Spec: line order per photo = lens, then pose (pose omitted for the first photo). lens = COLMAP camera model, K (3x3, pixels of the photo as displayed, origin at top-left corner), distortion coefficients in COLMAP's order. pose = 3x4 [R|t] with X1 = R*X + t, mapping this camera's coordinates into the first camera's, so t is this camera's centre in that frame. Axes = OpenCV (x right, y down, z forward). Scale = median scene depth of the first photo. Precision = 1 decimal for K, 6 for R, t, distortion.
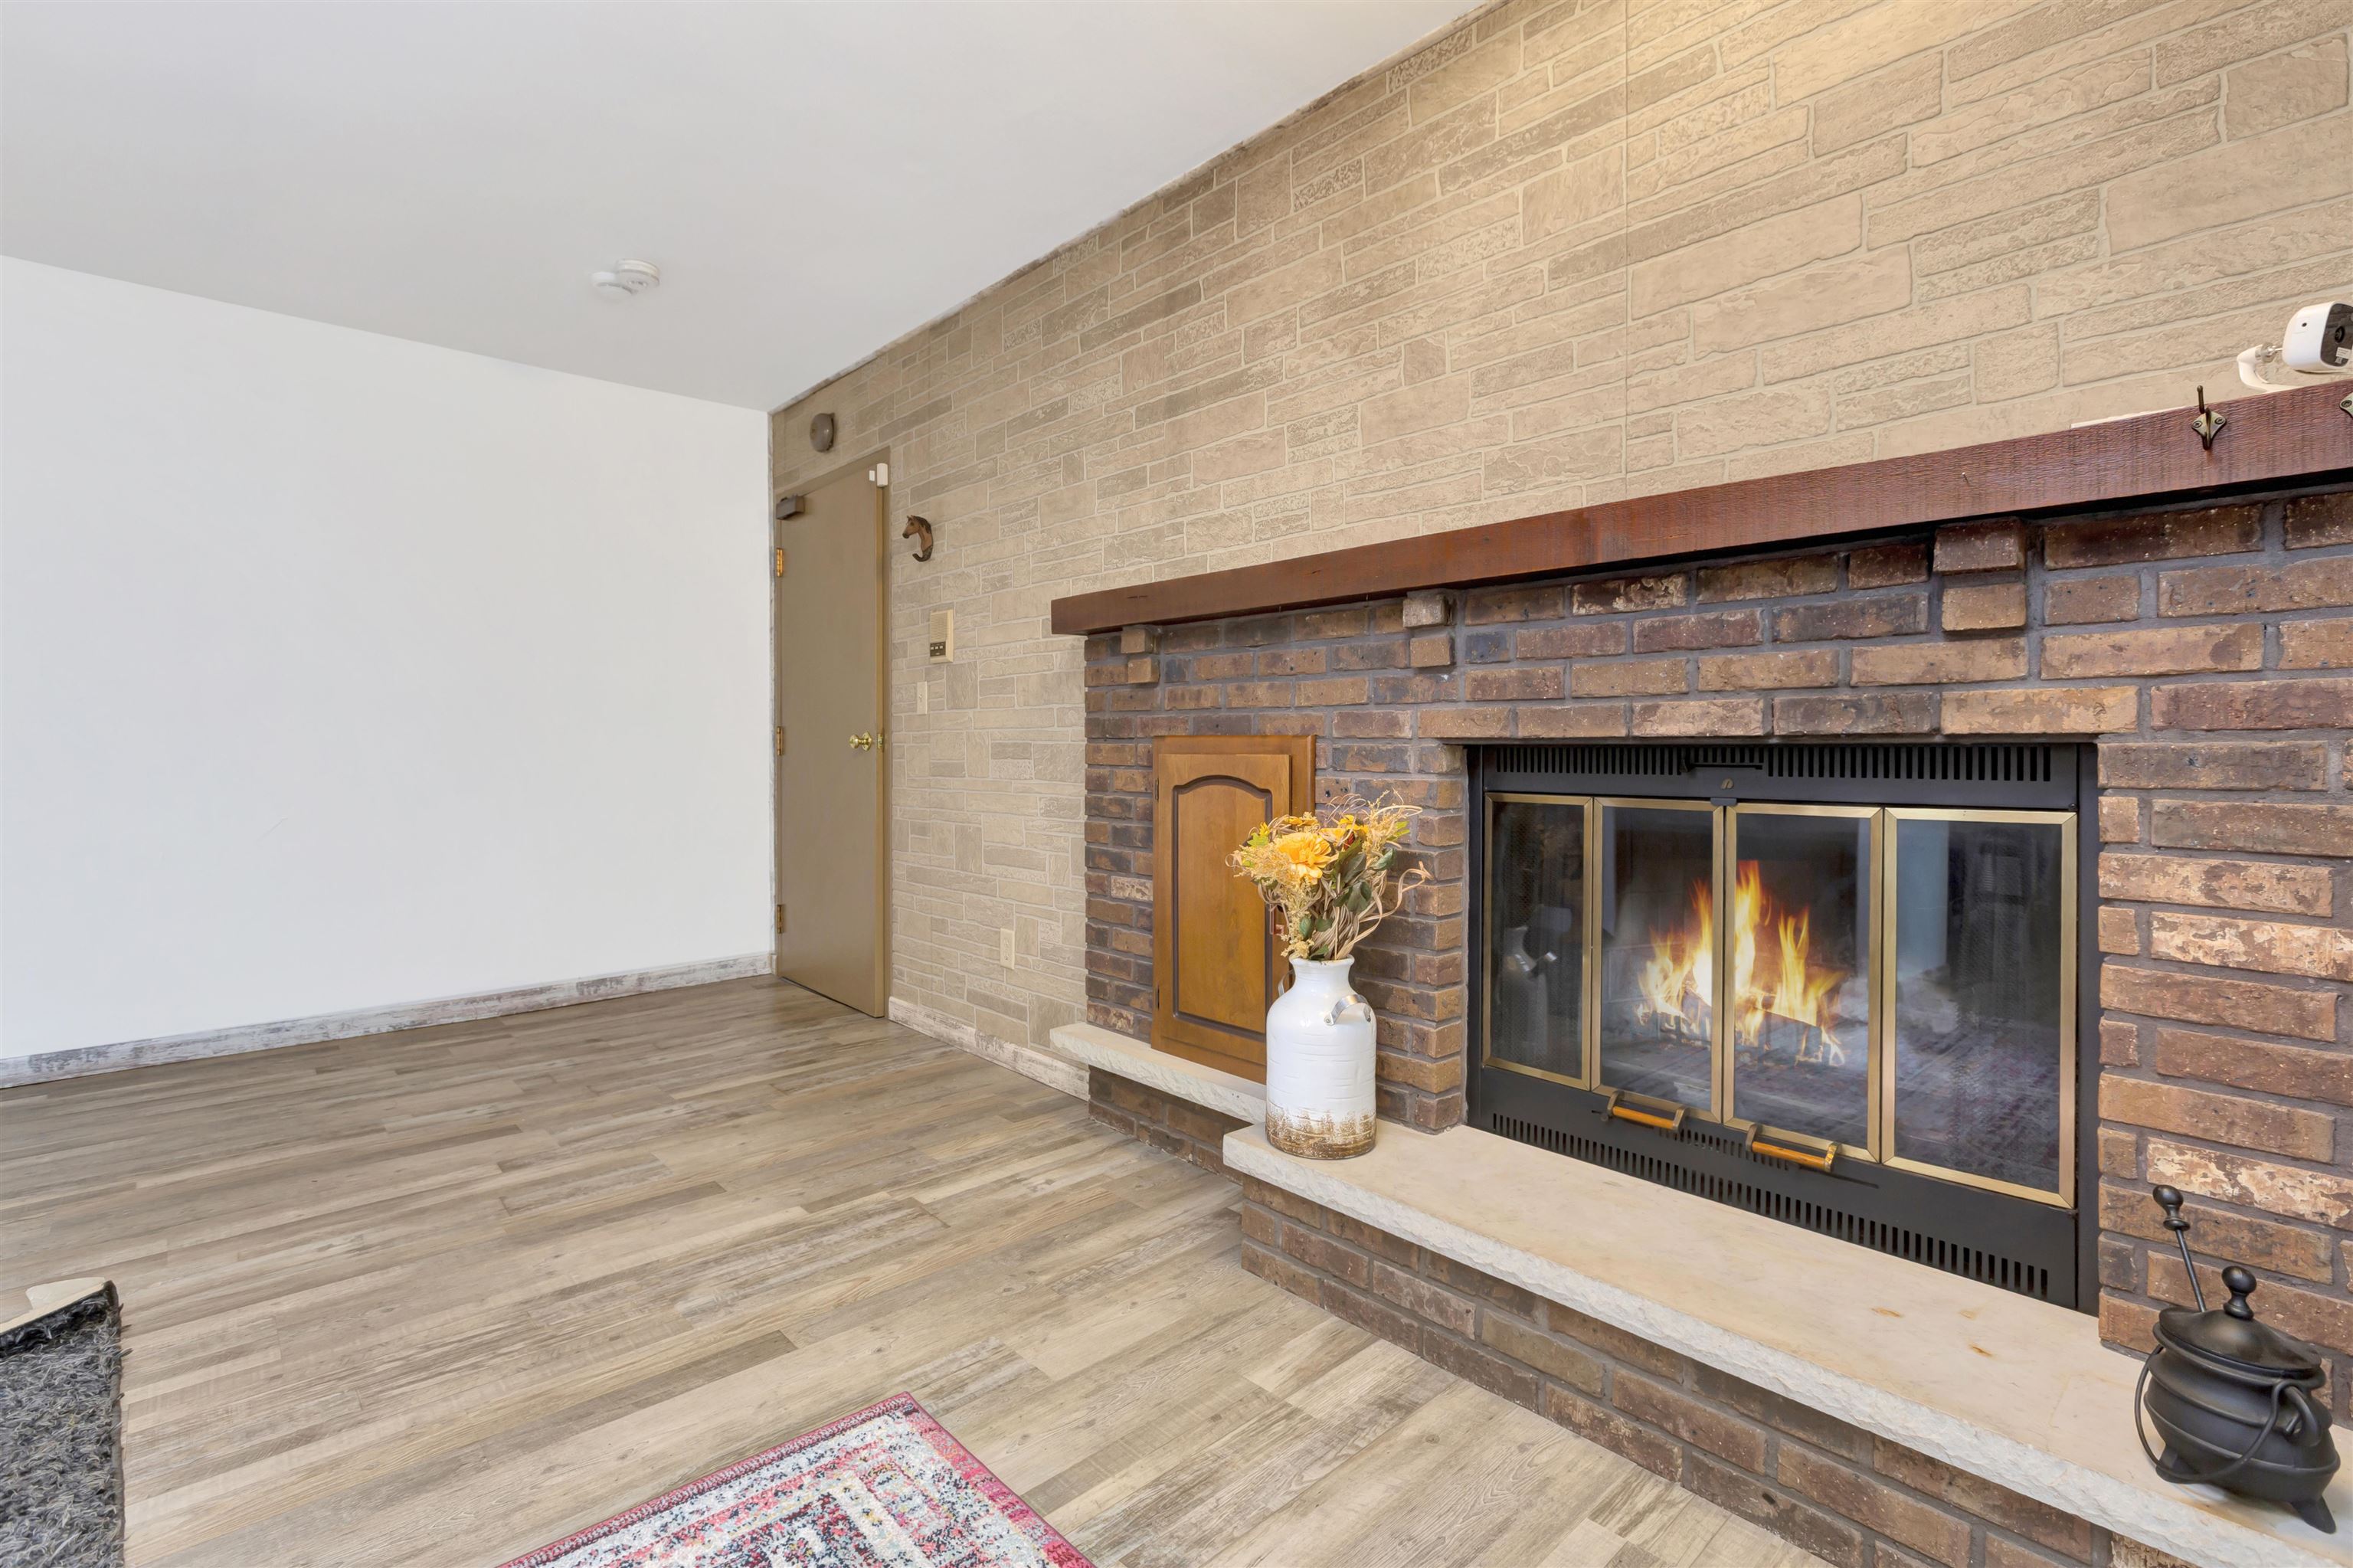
lens RADIAL K [[1060.8, 0, 1146.8], [0, 1060.8, 750.0], [0, 0, 1]] dist [0.001188, 0.000927]
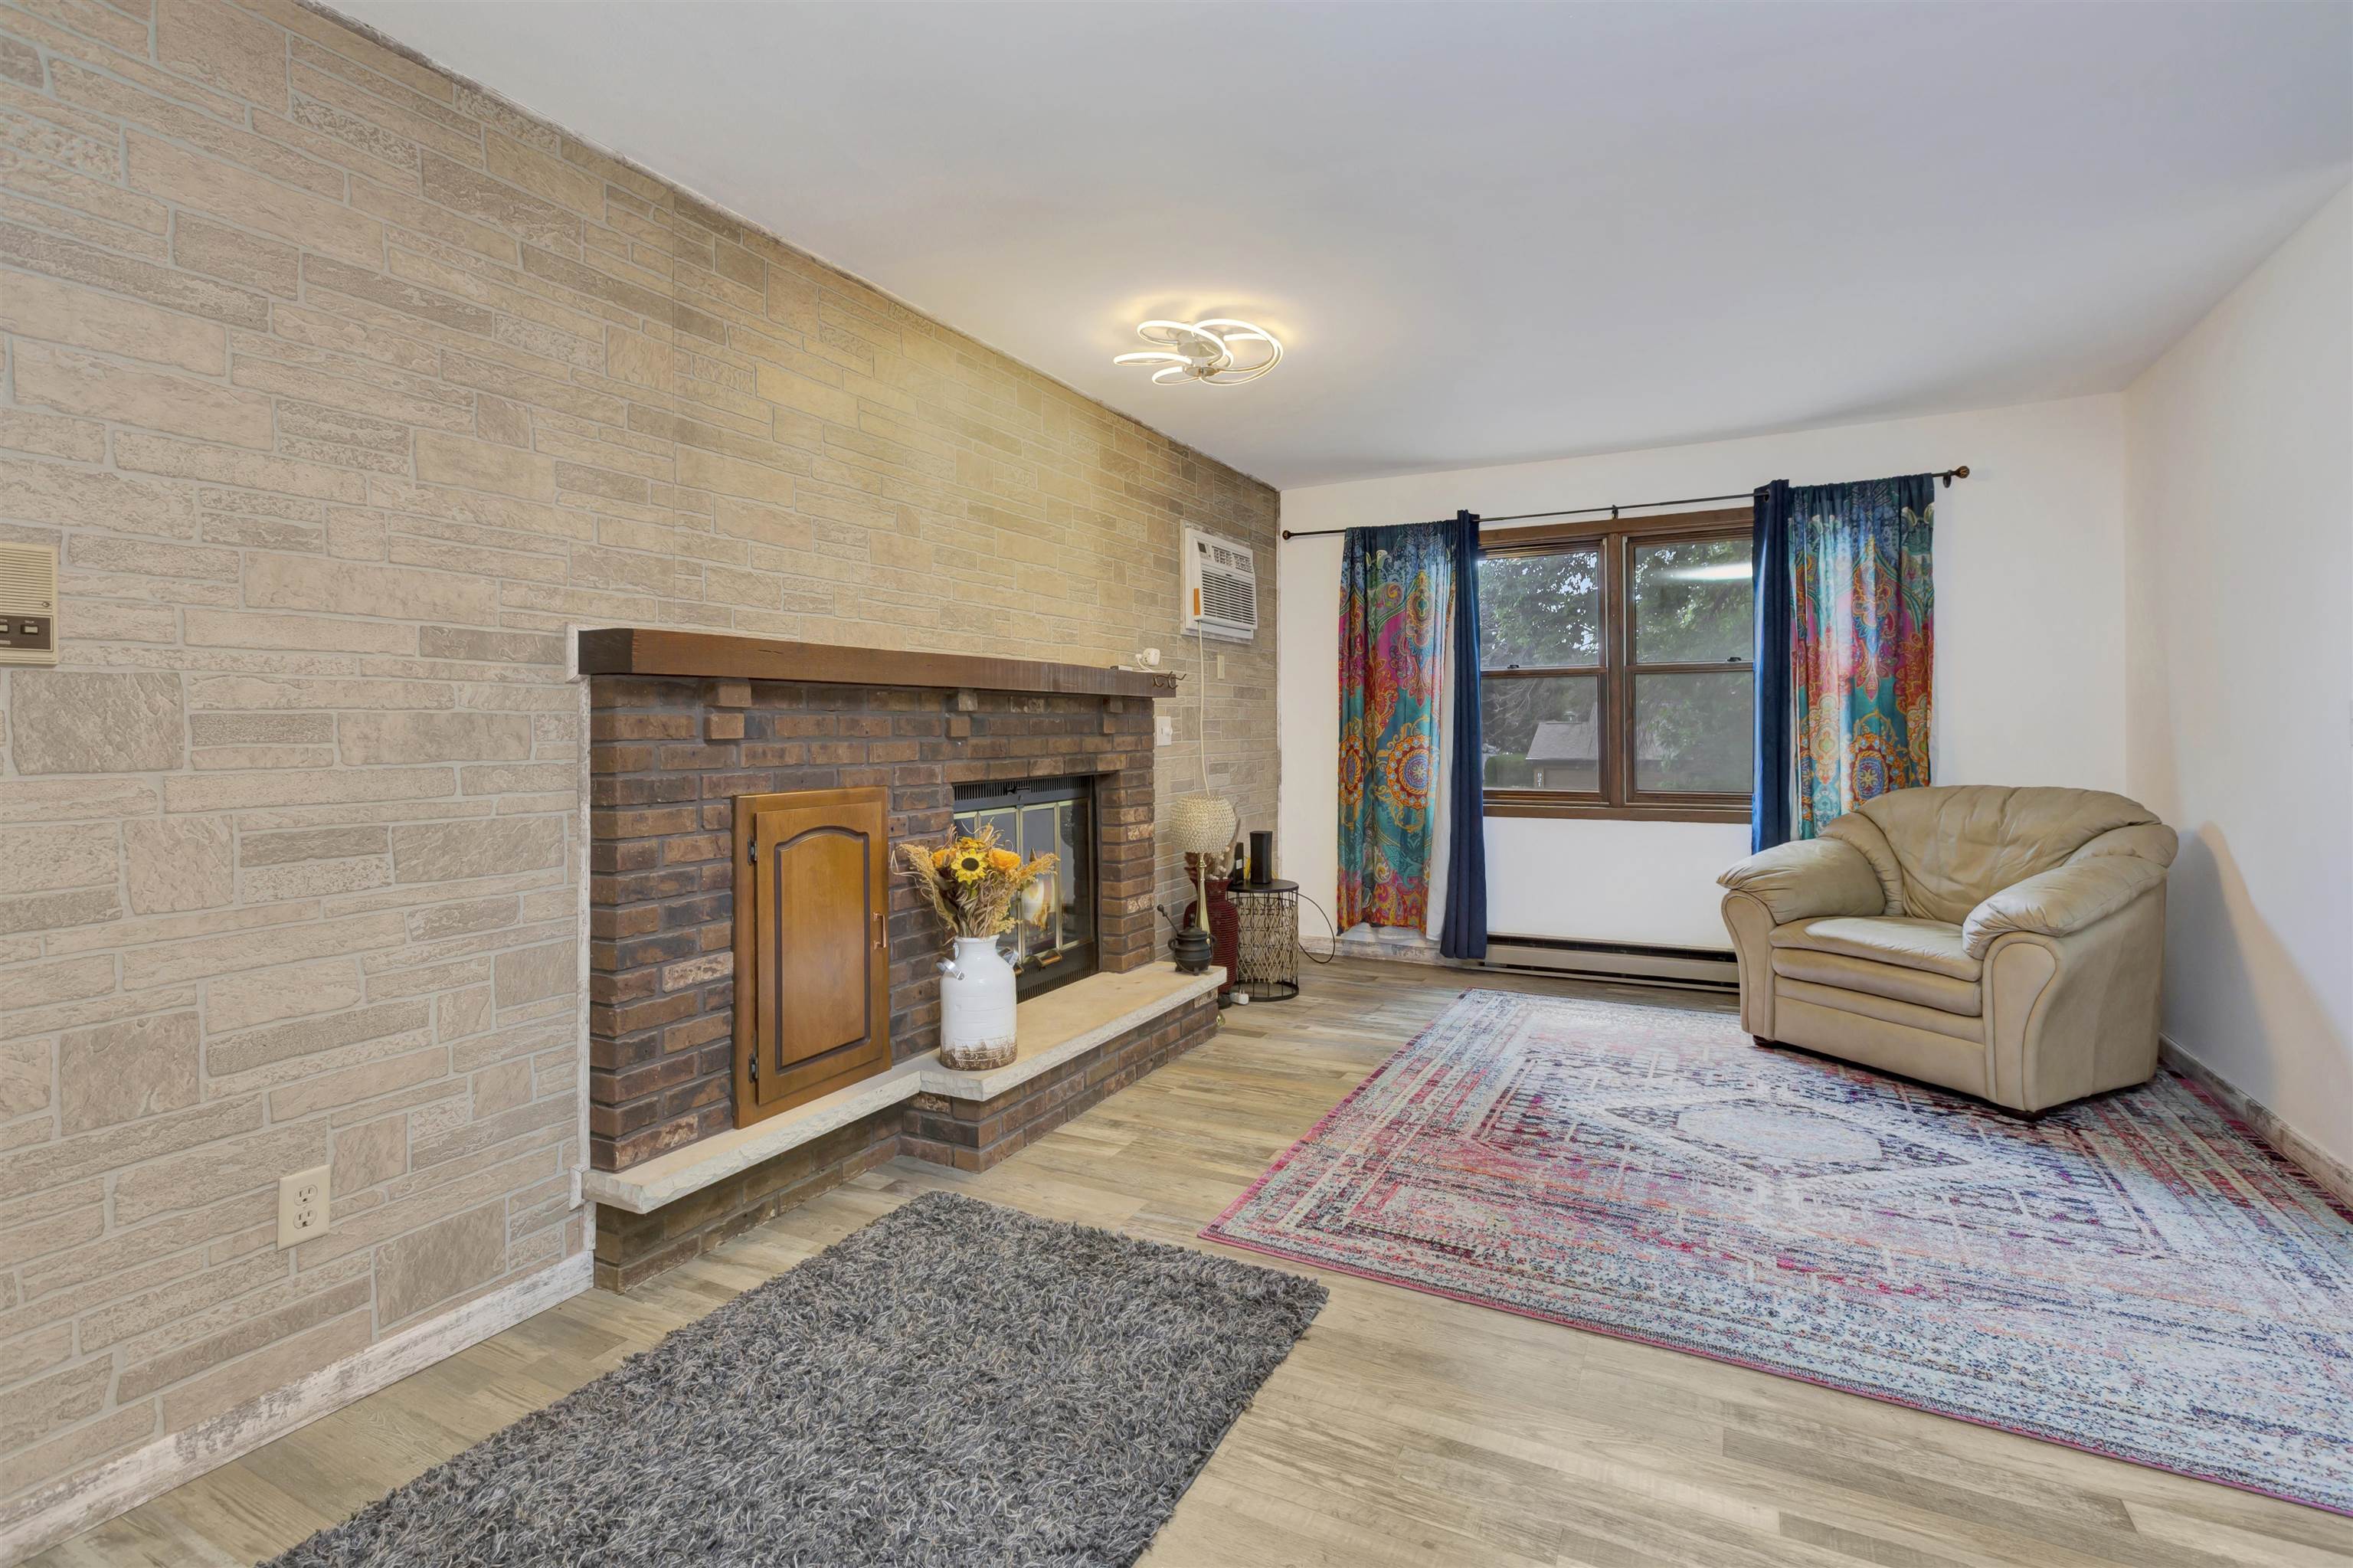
lens RADIAL K [[1060.8, 0, 1200.1], [0, 1060.8, 728.2], [0, 0, 1]] dist [0.001188, 0.000927]
pose [[-0.358152, 0.004696, 0.933652, -1.089320], [0.014424, 0.999896, 0.000504, -0.072283], [-0.933552, 0.013647, -0.358182, 1.020254]]
